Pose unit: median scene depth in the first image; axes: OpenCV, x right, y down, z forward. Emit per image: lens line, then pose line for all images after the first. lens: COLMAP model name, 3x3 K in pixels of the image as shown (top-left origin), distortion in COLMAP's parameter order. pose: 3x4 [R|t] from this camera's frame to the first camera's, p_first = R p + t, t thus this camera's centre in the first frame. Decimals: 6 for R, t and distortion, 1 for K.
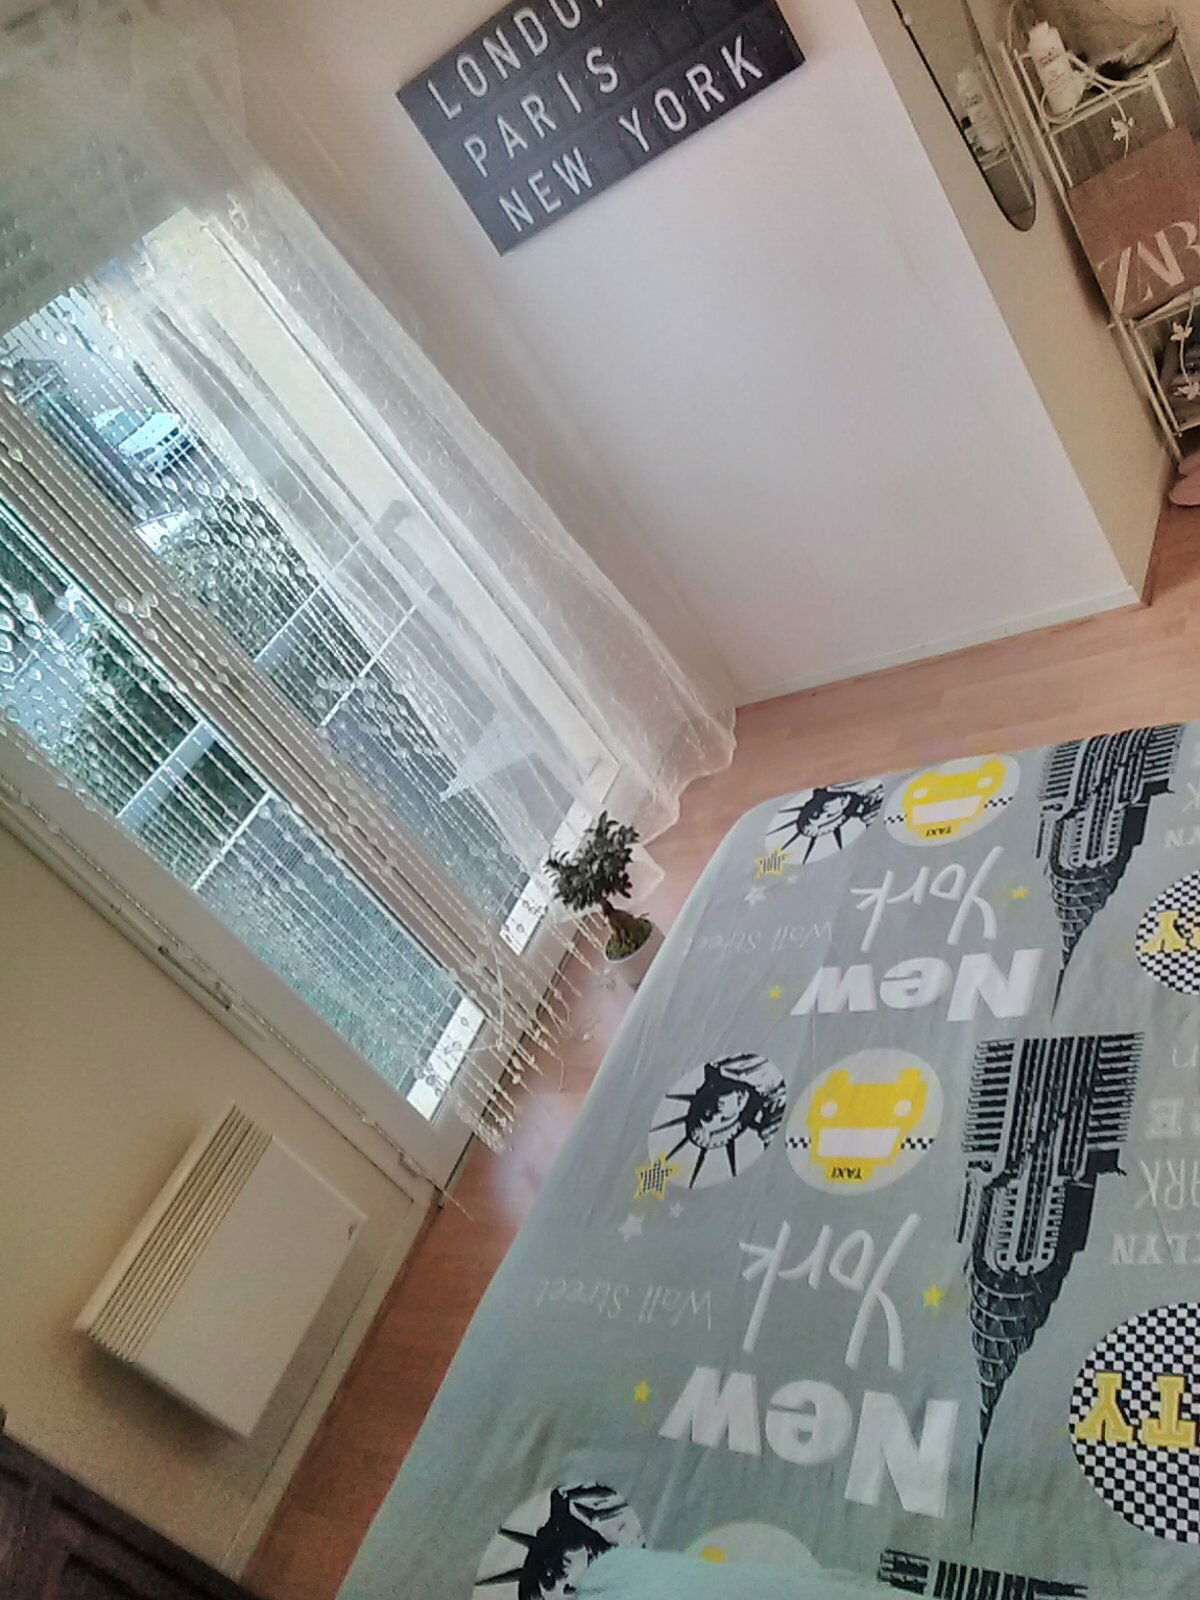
lens RADIAL K [[1263.8, 0, 600.0], [0, 1263.8, 800.0], [0, 0, 1]] dist [0.106341, -0.149599]
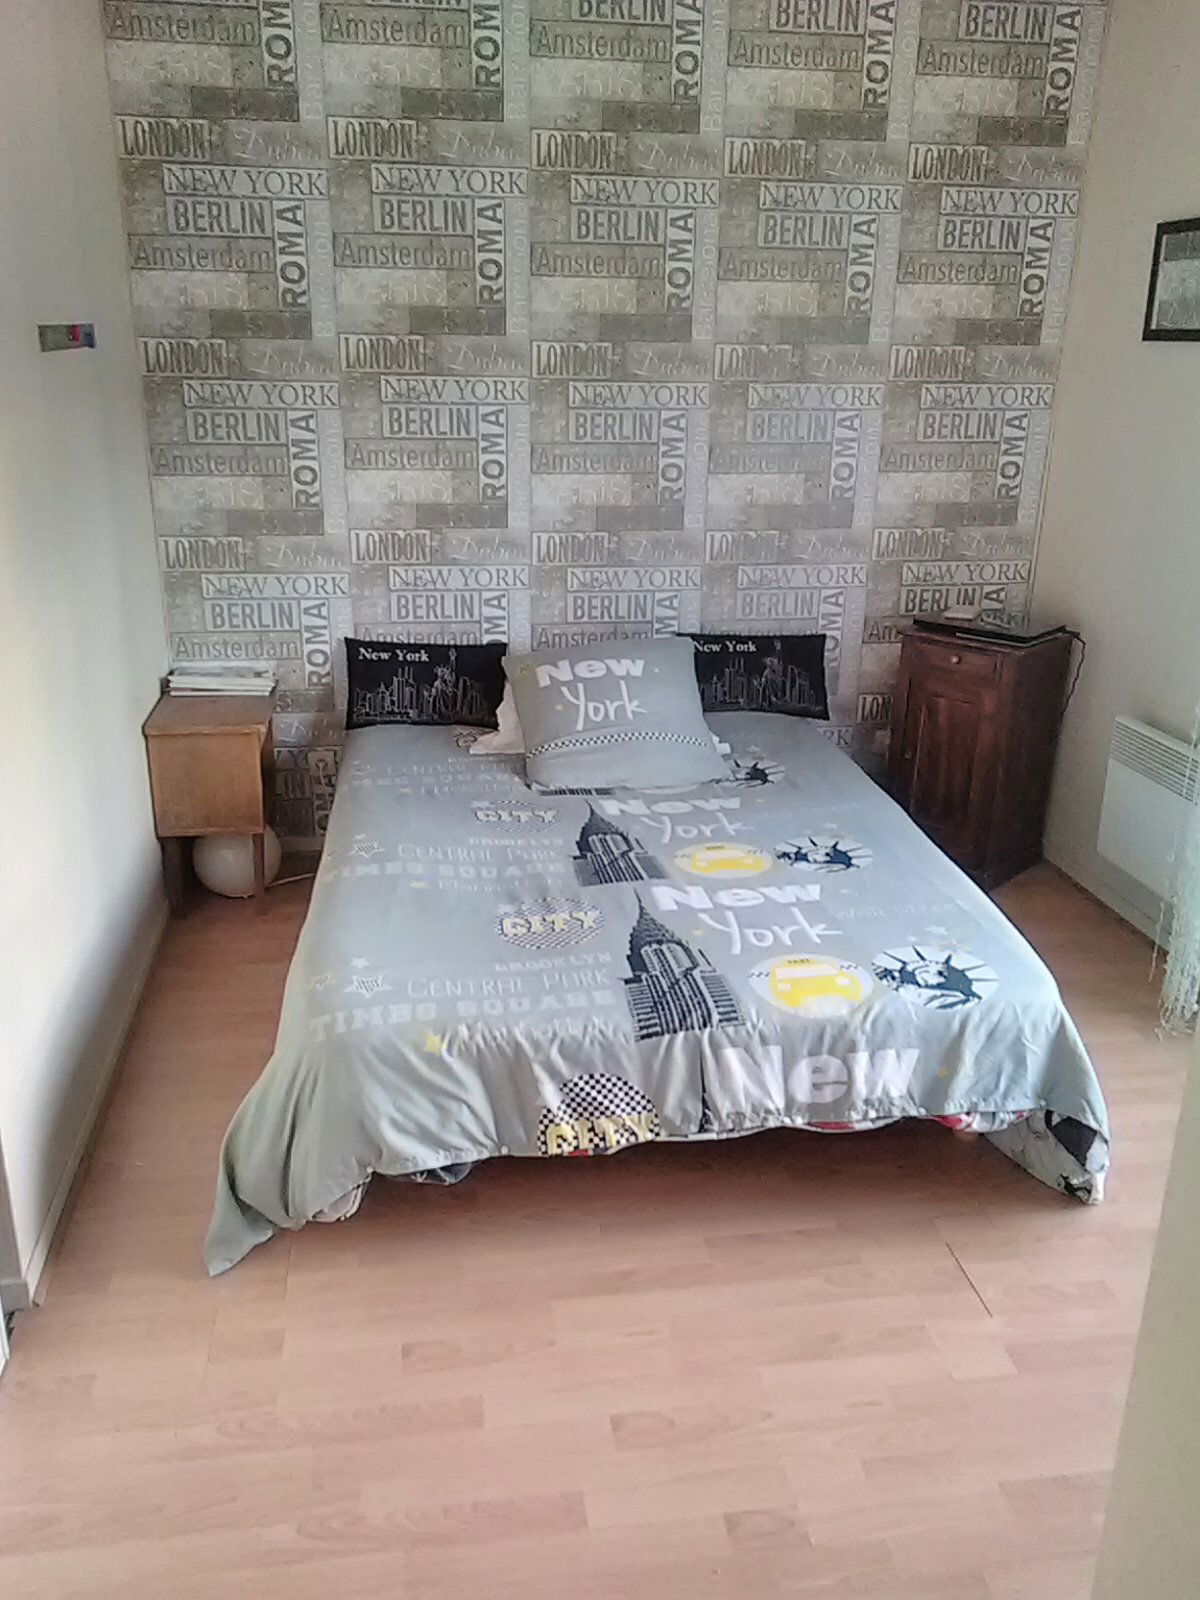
lens RADIAL K [[1263.8, 0, 600.0], [0, 1263.8, 800.0], [0, 0, 1]] dist [0.106341, -0.149599]
pose [[-0.677613, 0.679874, -0.280378, 0.700274], [0.038138, 0.413224, 0.909831, -1.269656], [0.734429, 0.605820, -0.305935, 1.274403]]
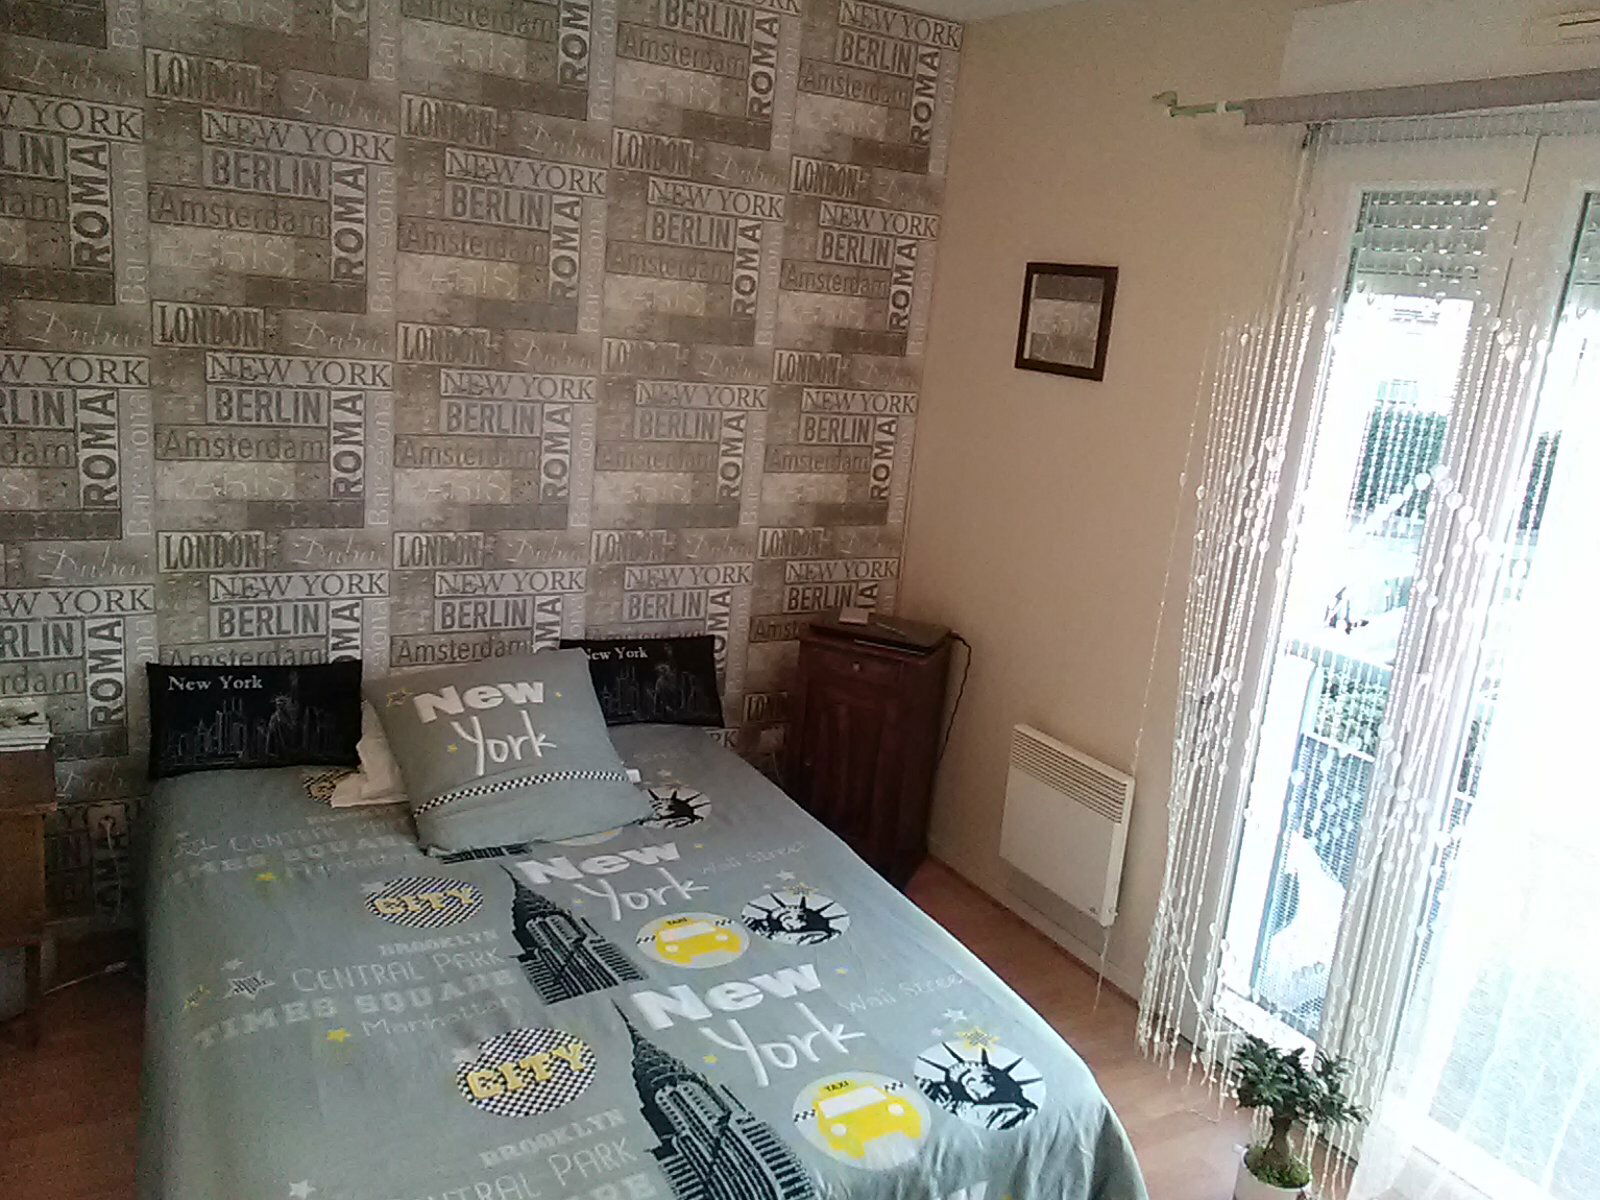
lens RADIAL K [[1263.8, 0, 800.0], [0, 1263.8, 600.0], [0, 0, 1]] dist [0.106341, -0.149599]
pose [[-0.495773, 0.664401, -0.559268, 0.676874], [-0.277594, 0.488962, 0.826957, -1.155591], [0.822891, 0.565233, -0.057980, 0.908324]]
